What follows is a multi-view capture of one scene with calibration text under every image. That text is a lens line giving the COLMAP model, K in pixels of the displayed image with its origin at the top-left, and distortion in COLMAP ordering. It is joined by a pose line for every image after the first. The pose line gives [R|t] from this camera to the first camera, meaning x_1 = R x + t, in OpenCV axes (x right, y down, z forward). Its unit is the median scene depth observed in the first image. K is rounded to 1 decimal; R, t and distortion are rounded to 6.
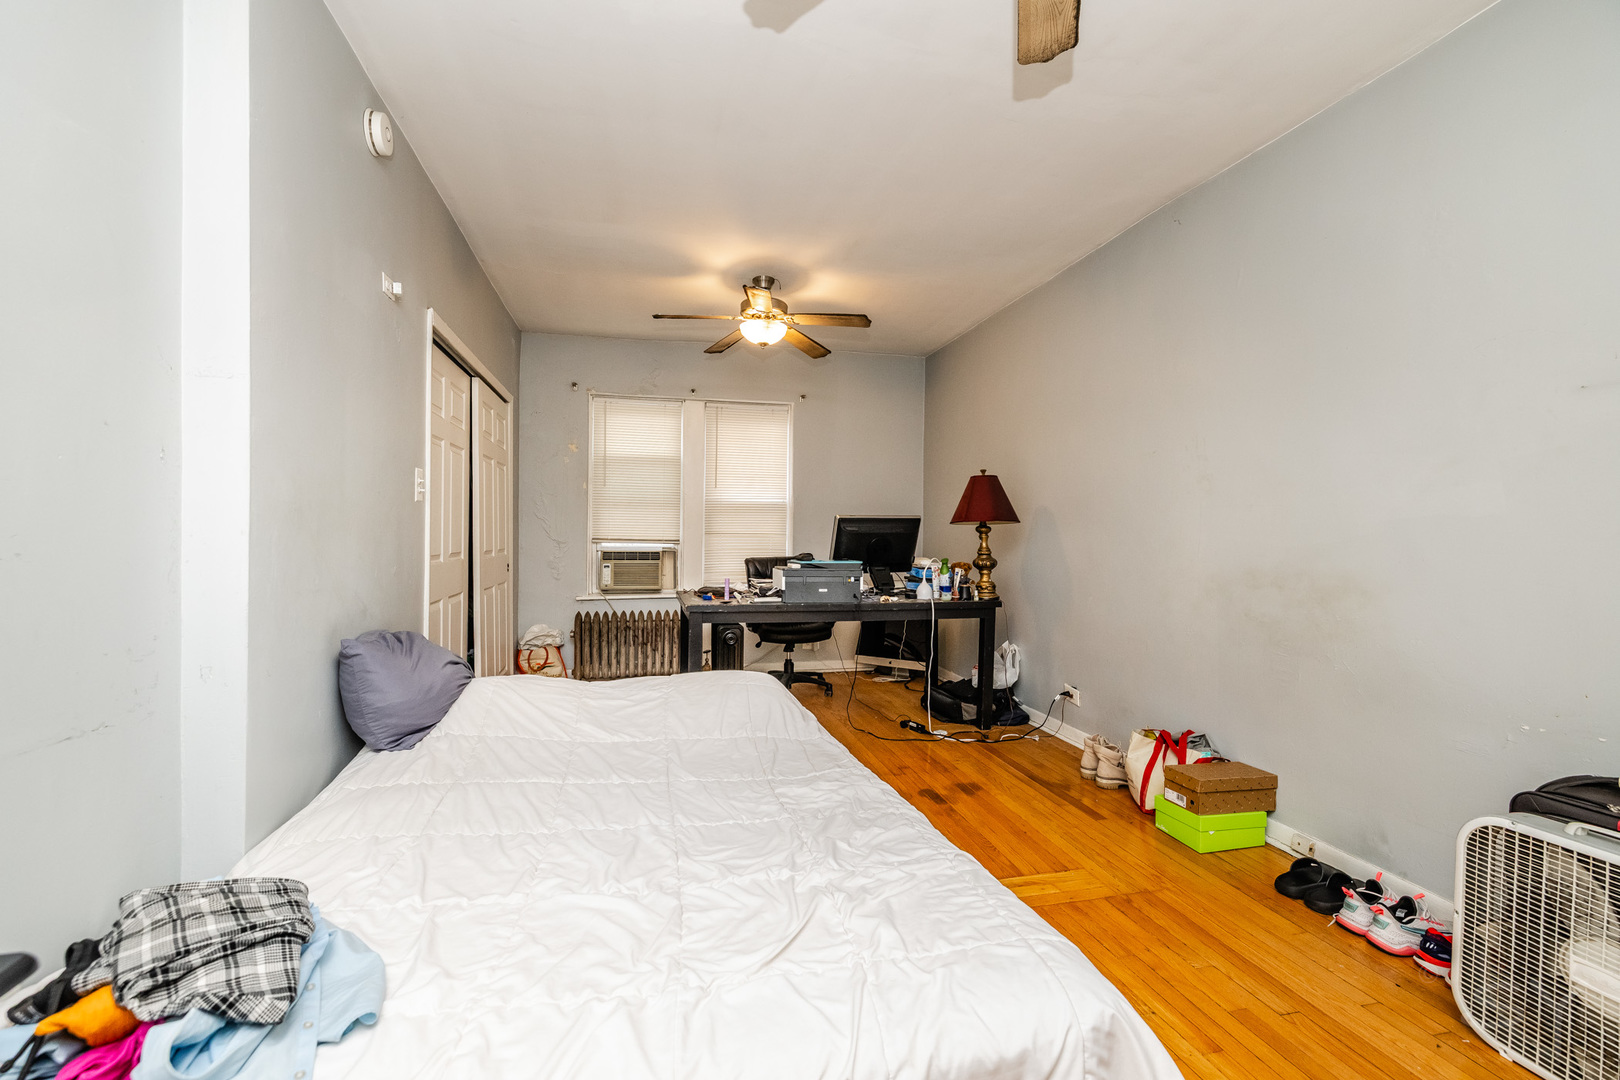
lens RADIAL K [[694.4, 0, 806.8], [0, 694.4, 526.6], [0, 0, 1]] dist [0.000649, 0.000682]
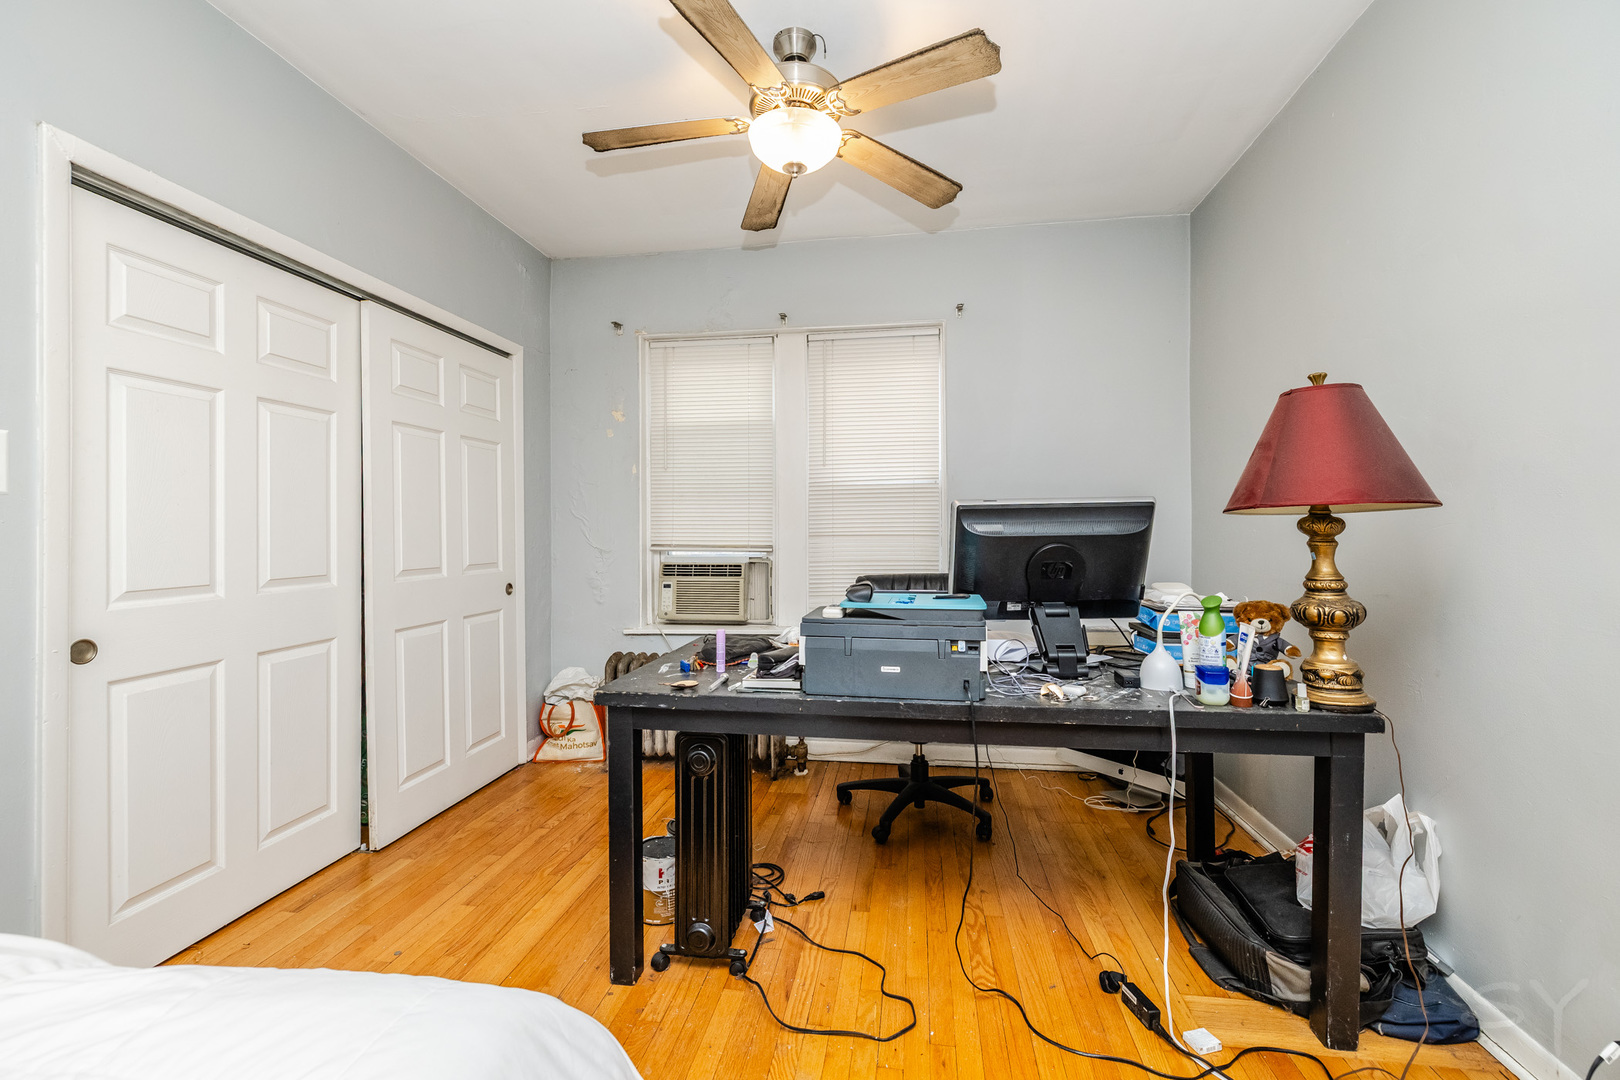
lens RADIAL K [[709.0, 0, 806.5], [0, 709.0, 519.9], [0, 0, 1]] dist [0.009047, -0.000983]
pose [[0.929305, -0.016795, -0.368931, 0.128009], [0.015996, 0.999858, -0.005225, -0.002244], [0.368967, -0.001046, 0.929442, 0.500956]]
